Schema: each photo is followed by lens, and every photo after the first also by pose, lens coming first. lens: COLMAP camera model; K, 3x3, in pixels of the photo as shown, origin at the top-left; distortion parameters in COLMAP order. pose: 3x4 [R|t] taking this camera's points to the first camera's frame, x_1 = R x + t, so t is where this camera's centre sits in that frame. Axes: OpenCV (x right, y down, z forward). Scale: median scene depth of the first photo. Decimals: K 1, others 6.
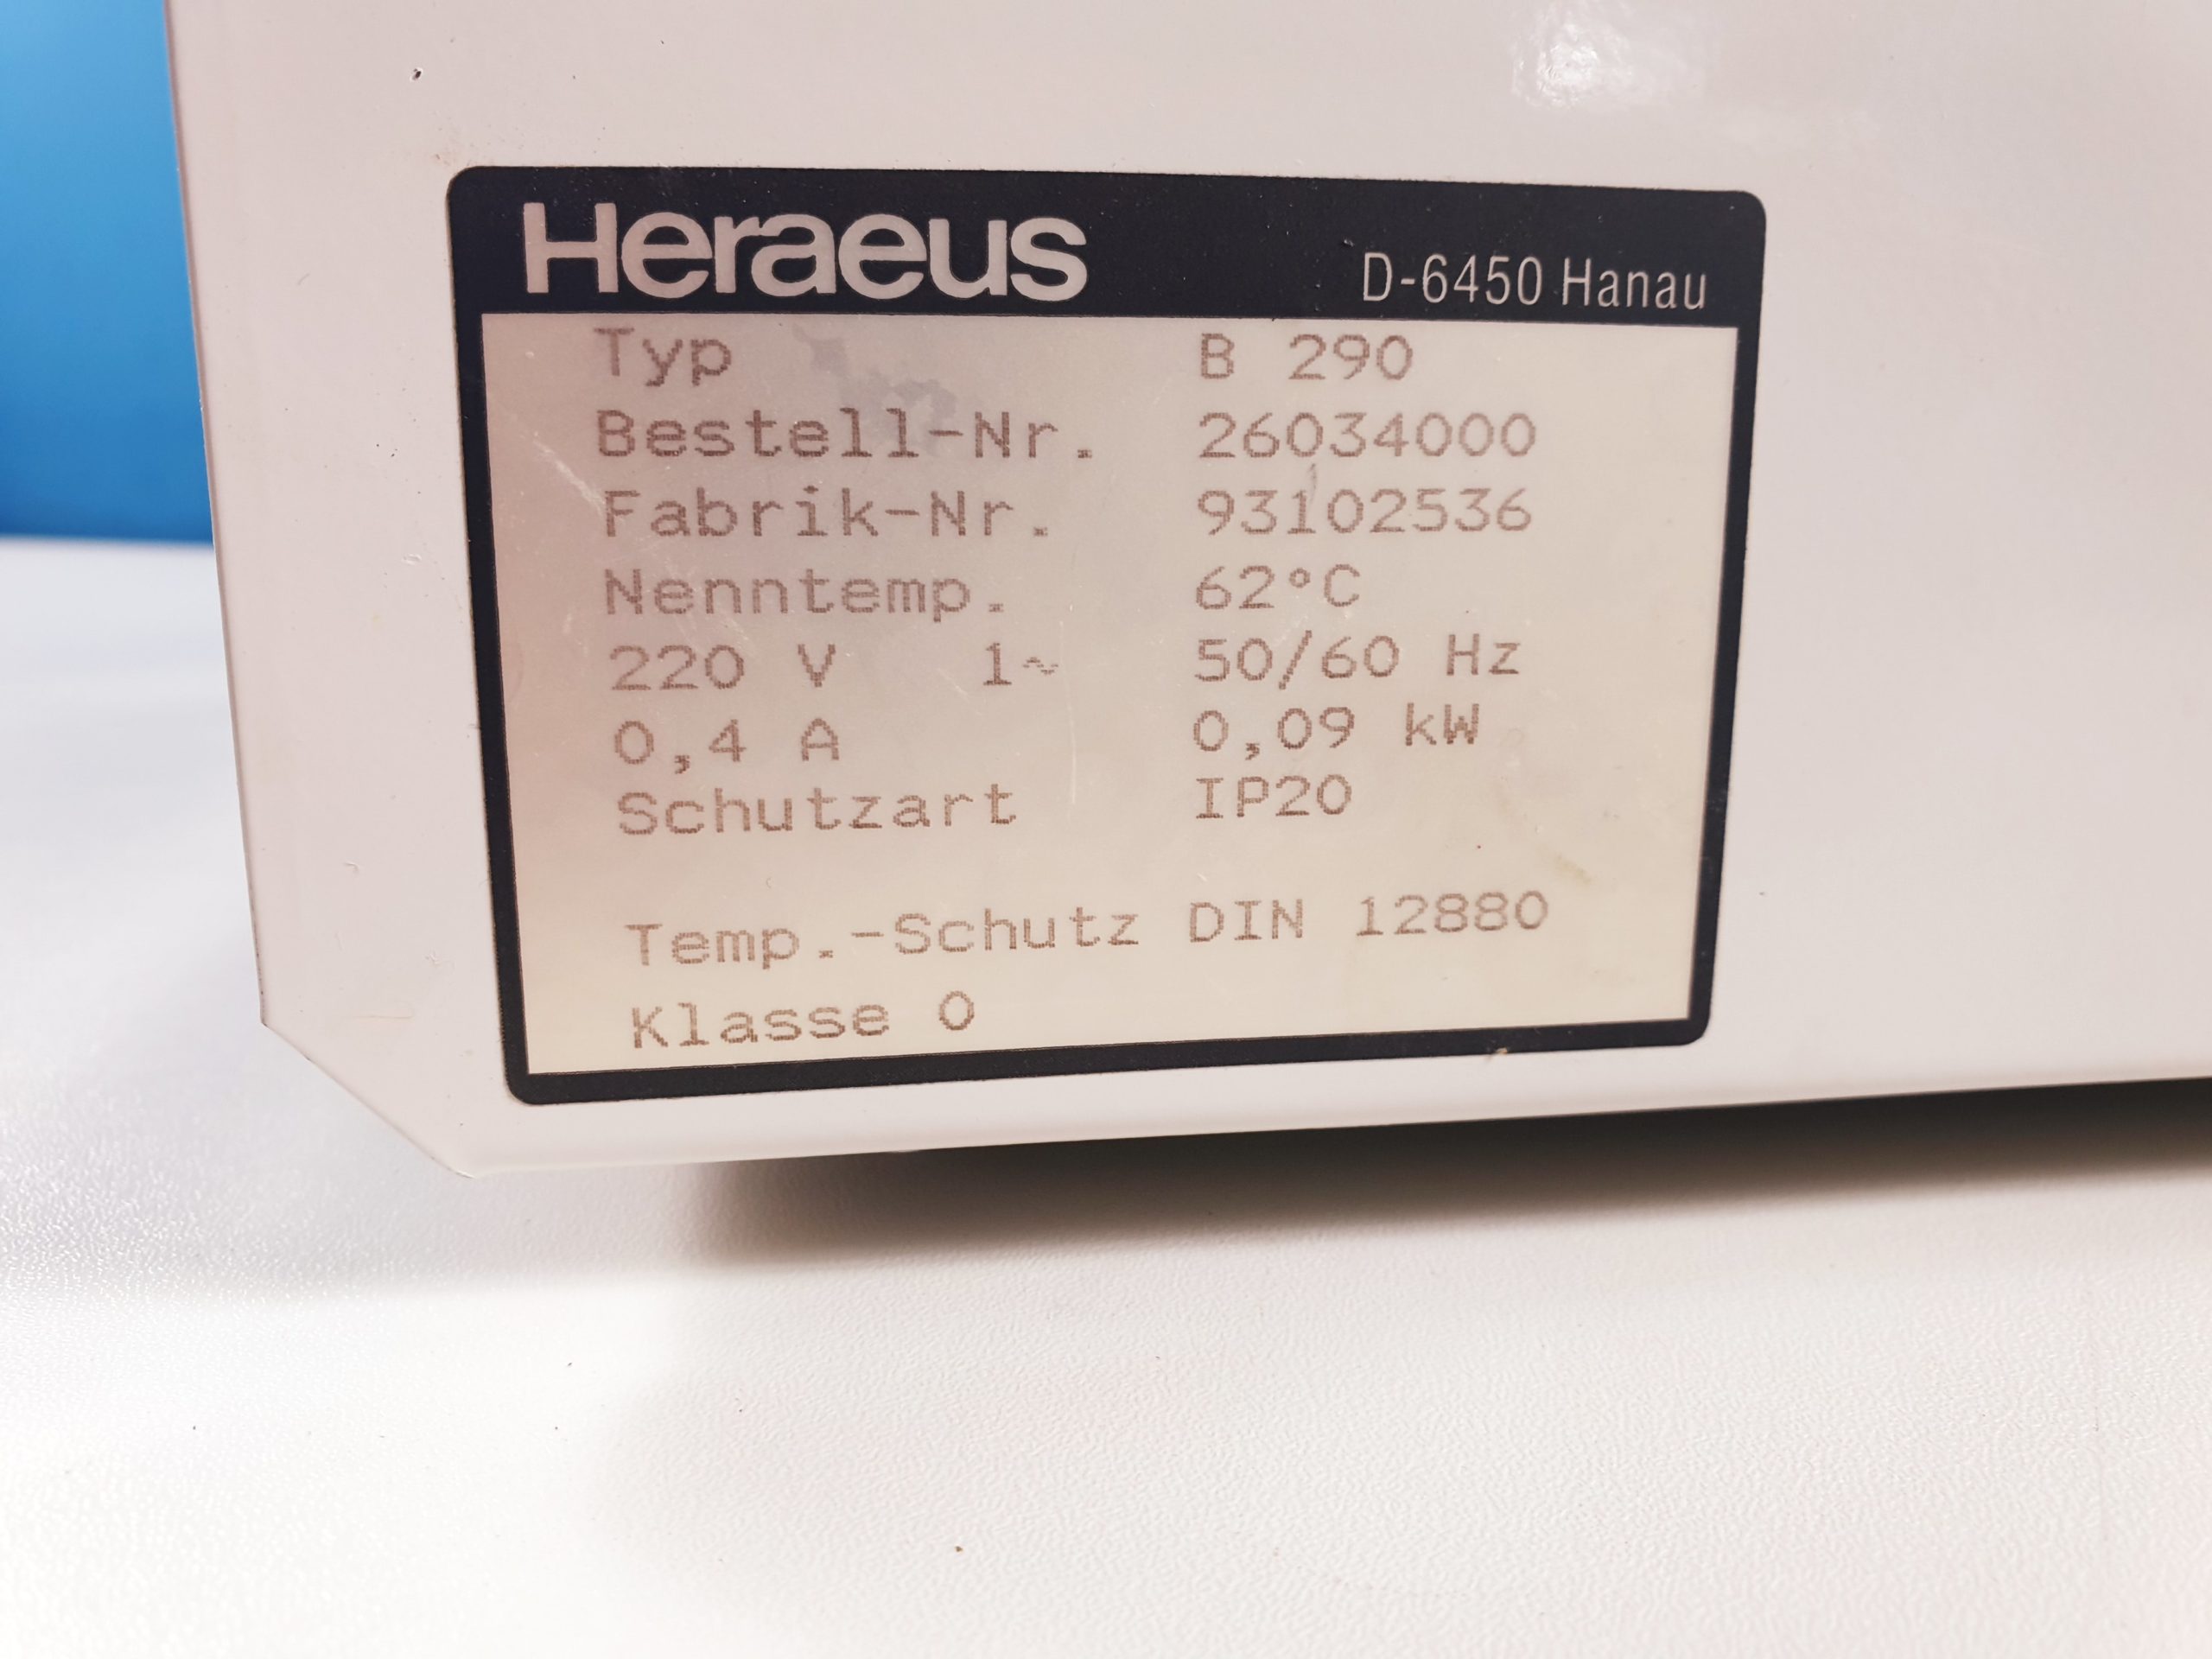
lens RADIAL K [[1746.0, 0, 1106.5], [0, 1746.0, 827.6], [0, 0, 1]] dist [-0.004343, -0.028691]
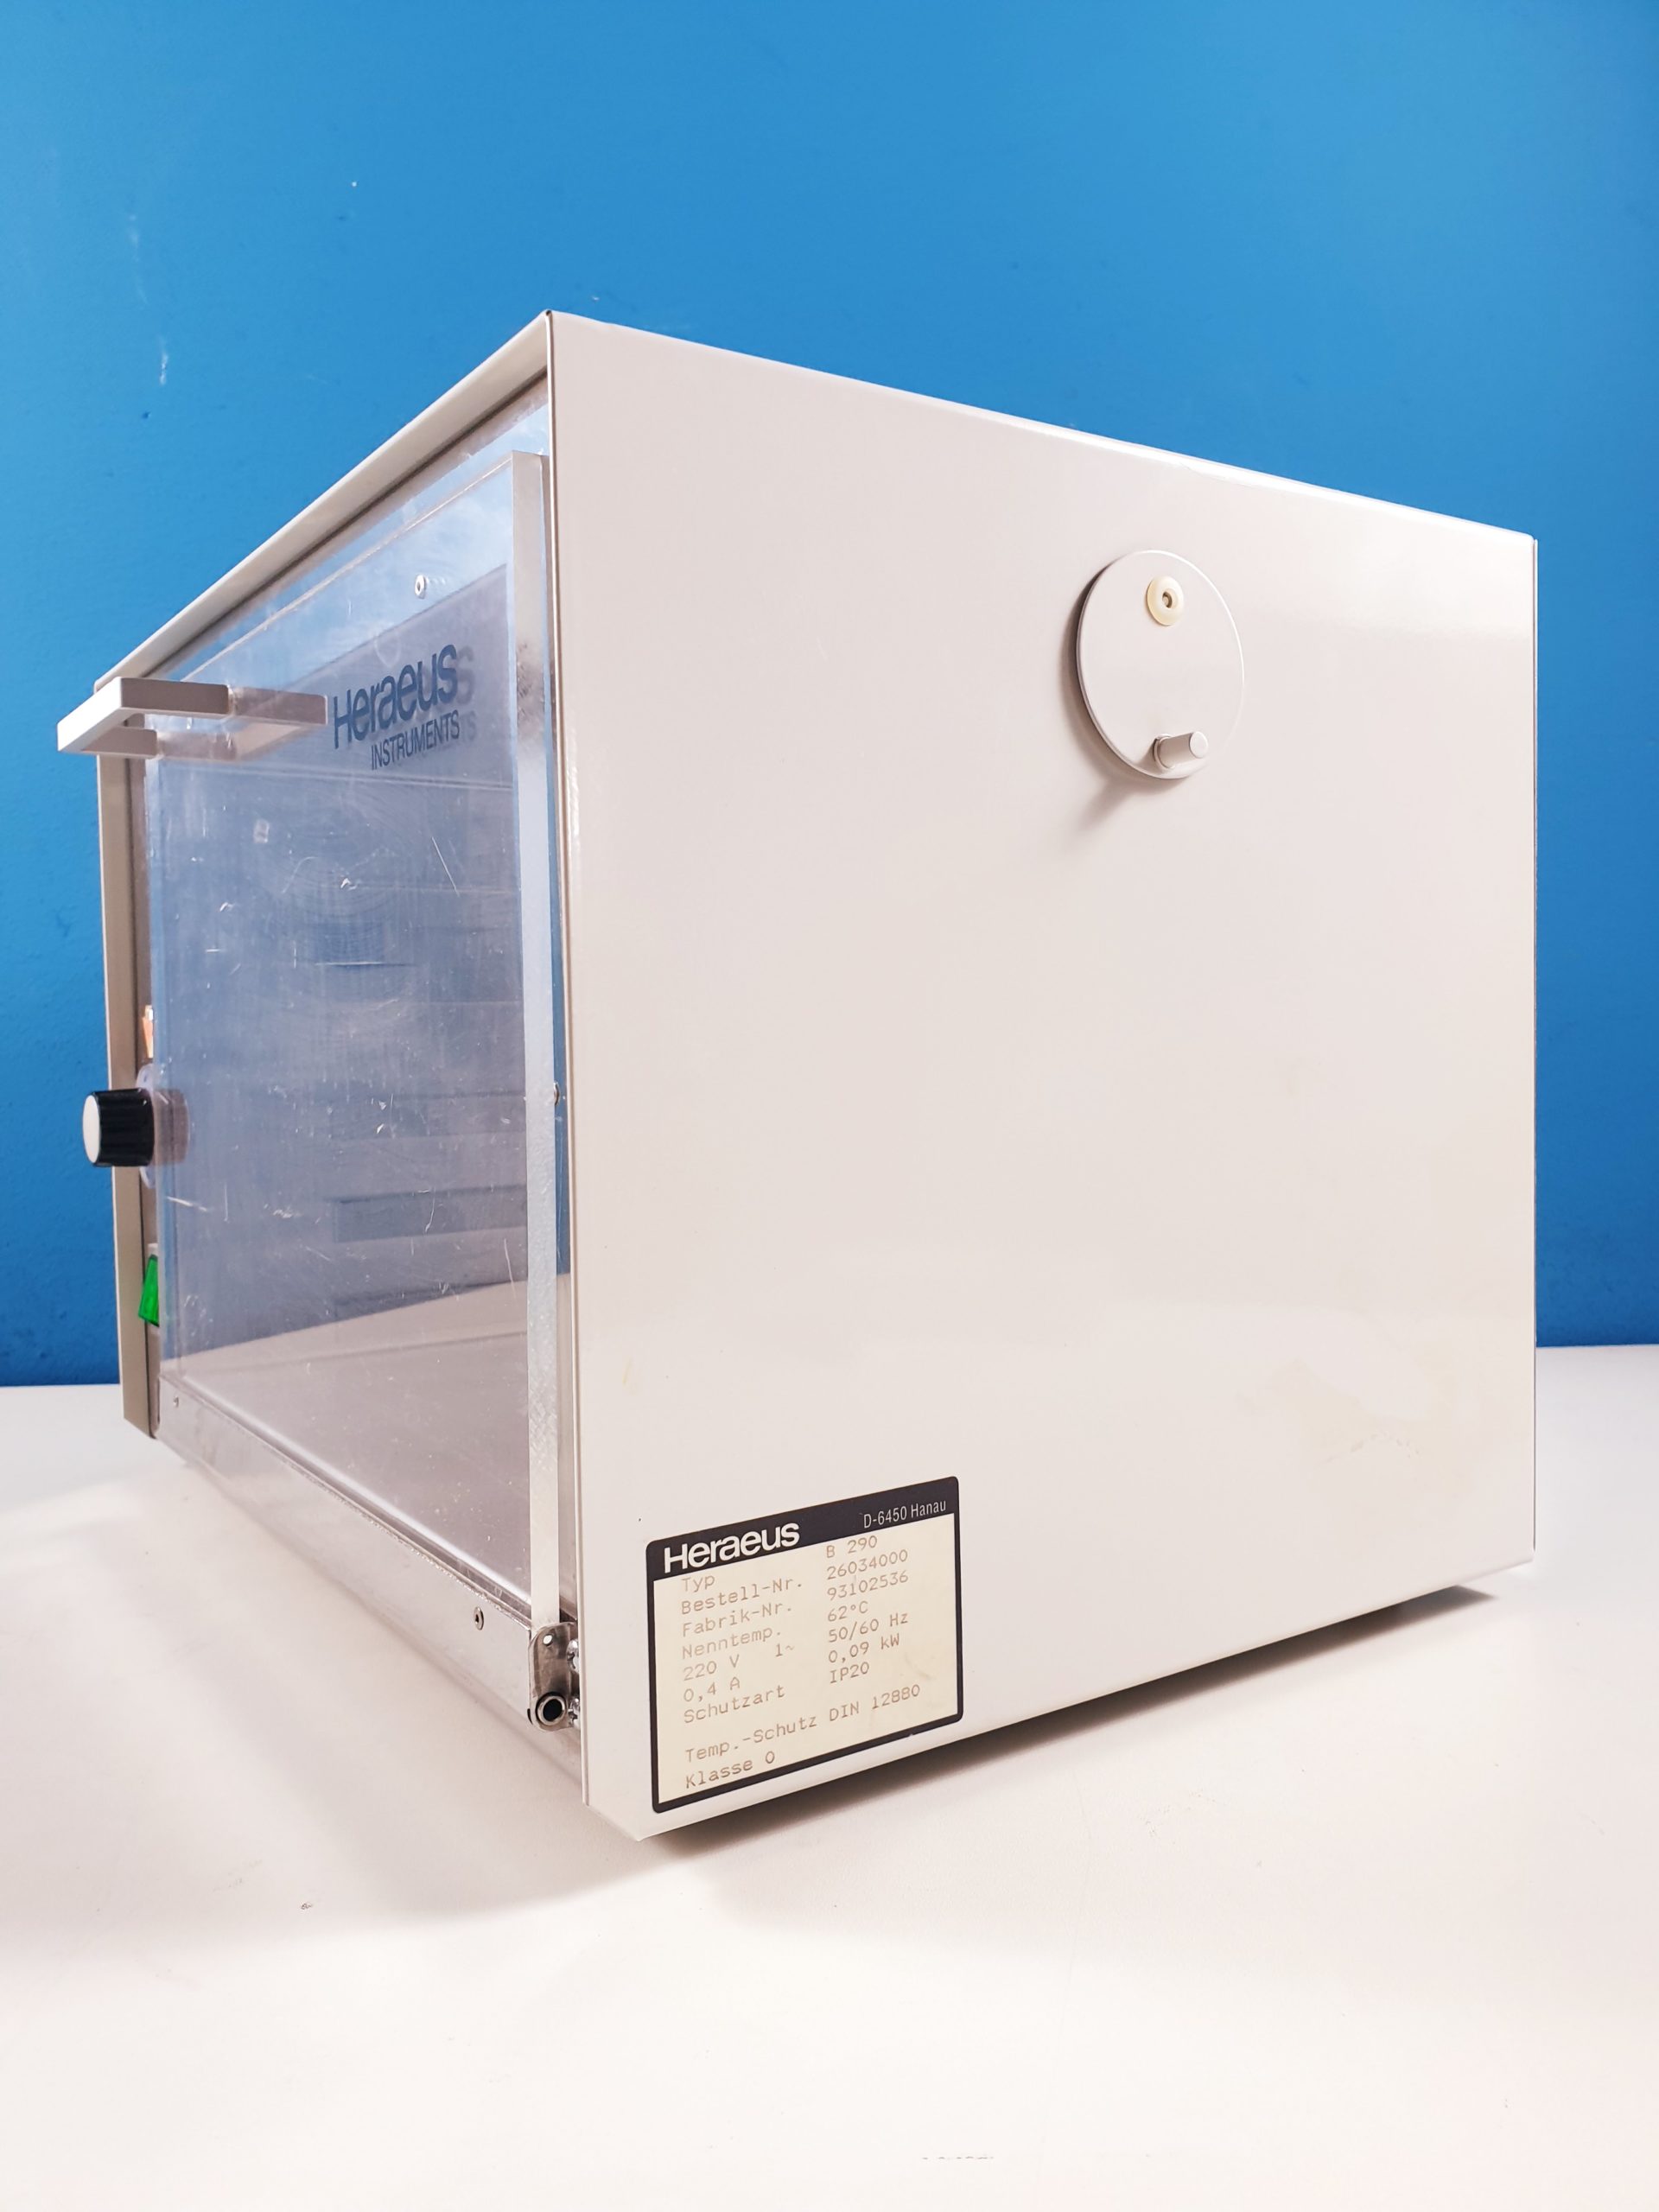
lens RADIAL K [[1746.0, 0, 832.6], [0, 1746.0, 1105.2], [0, 0, 1]] dist [-0.004343, -0.028691]
pose [[0.897662, -0.039893, 0.438875, -1.446243], [0.111860, 0.983903, -0.139360, -0.665381], [-0.426251, 0.174191, 0.887675, -2.290852]]
